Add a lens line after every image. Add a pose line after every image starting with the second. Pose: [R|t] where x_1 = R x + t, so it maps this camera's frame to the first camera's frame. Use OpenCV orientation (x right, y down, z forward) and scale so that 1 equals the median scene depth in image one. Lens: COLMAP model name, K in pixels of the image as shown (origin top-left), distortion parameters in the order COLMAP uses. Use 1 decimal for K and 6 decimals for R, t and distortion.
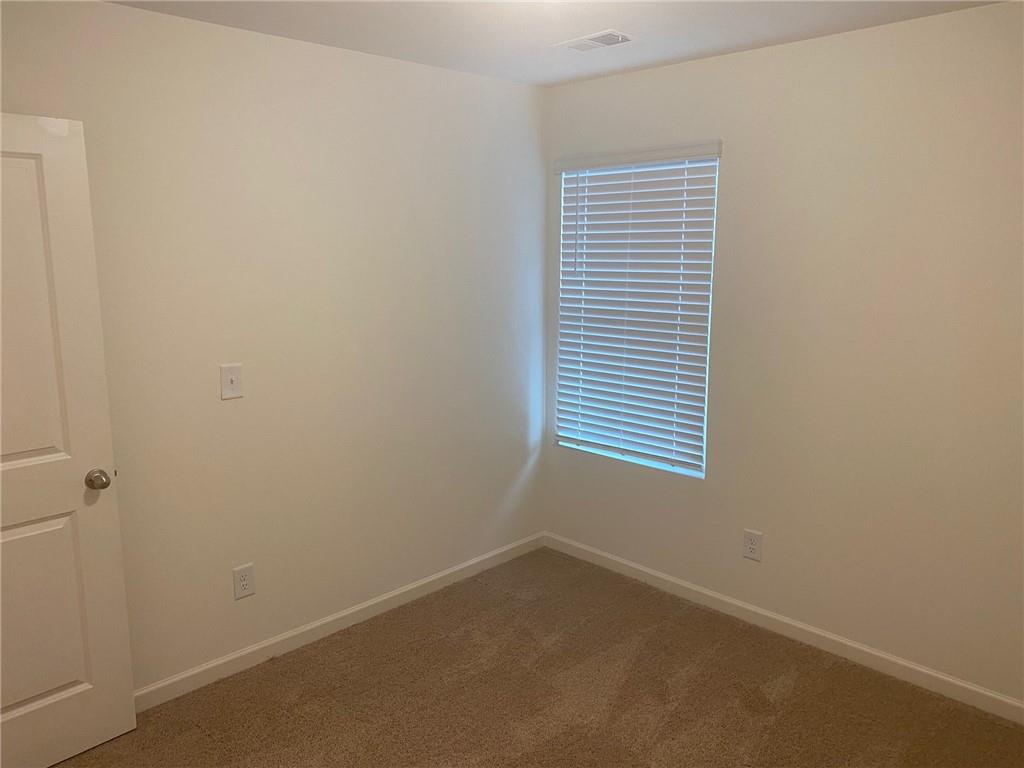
lens RADIAL K [[773.6, 0, 507.7], [0, 773.6, 386.8], [0, 0, 1]] dist [0.024921, -0.026084]
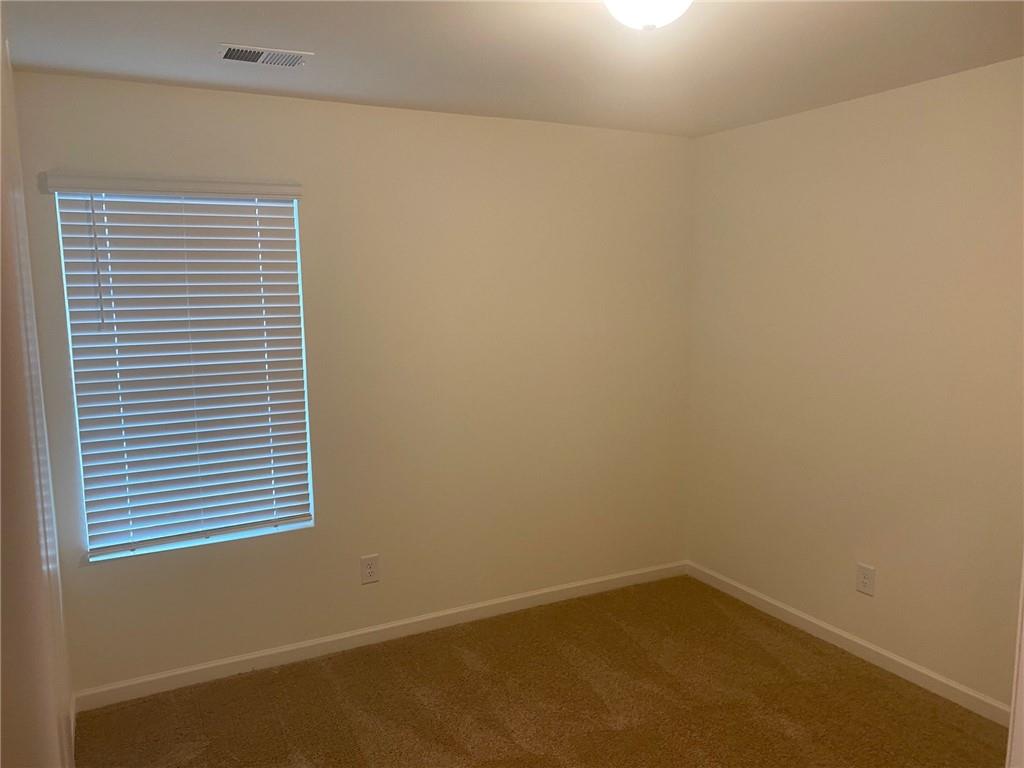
lens RADIAL K [[773.6, 0, 507.5], [0, 773.6, 383.7], [0, 0, 1]] dist [0.024921, -0.026084]
pose [[0.298536, -0.128895, 0.945654, -0.557213], [0.186999, 0.979533, 0.074478, -0.081071], [-0.935899, 0.154602, 0.316529, 0.431608]]
